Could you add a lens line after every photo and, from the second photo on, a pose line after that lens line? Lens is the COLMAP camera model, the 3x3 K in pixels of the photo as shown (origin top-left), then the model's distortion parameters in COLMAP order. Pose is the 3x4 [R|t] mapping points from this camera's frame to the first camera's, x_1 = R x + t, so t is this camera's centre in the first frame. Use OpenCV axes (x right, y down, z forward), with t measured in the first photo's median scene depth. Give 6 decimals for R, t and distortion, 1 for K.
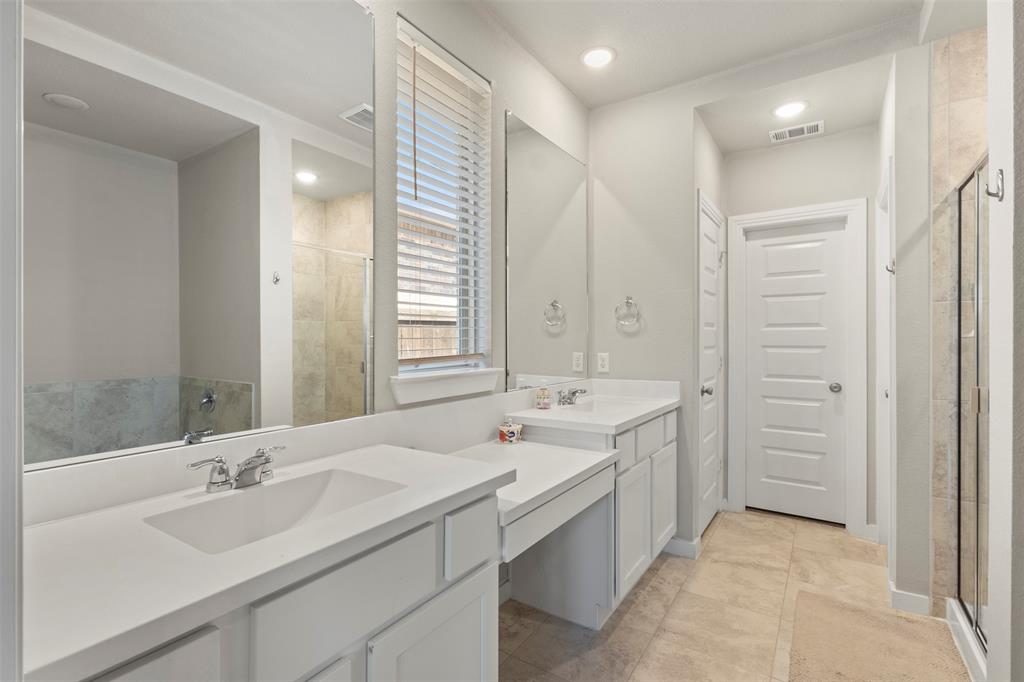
lens RADIAL K [[473.5, 0, 509.2], [0, 473.5, 339.4], [0, 0, 1]] dist [-0.002331, 0.001465]
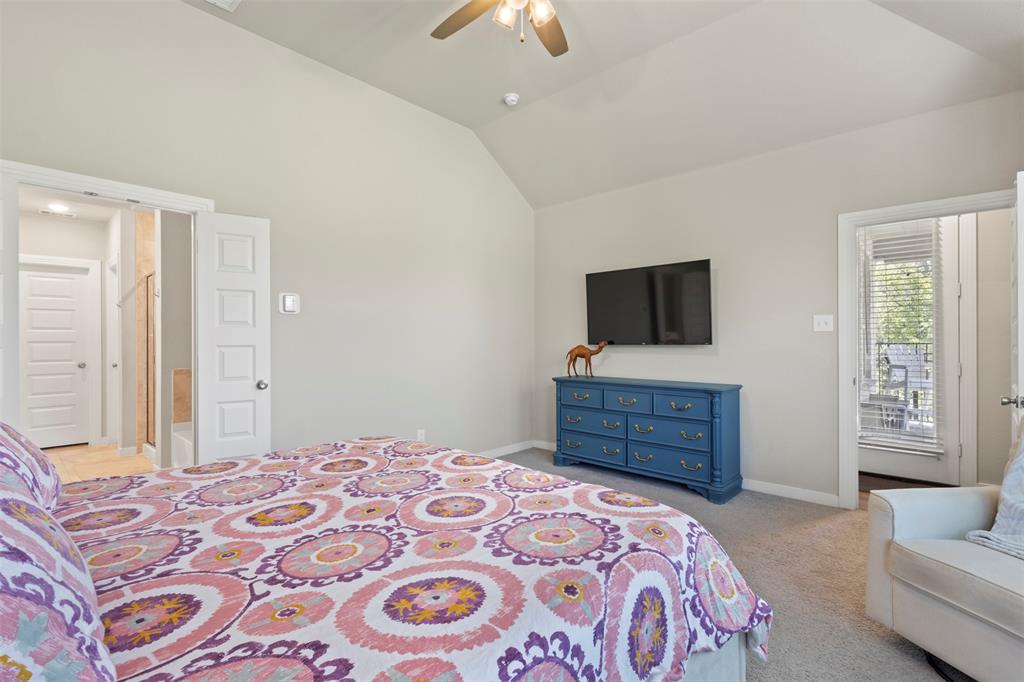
lens RADIAL K [[473.5, 0, 508.5], [0, 473.5, 339.5], [0, 0, 1]] dist [-0.002331, 0.001465]
pose [[0.152209, 0.000928, 0.988348, -0.853279], [0.005615, 0.999983, -0.001804, 0.020667], [-0.988332, 0.005824, 0.152201, -0.879253]]
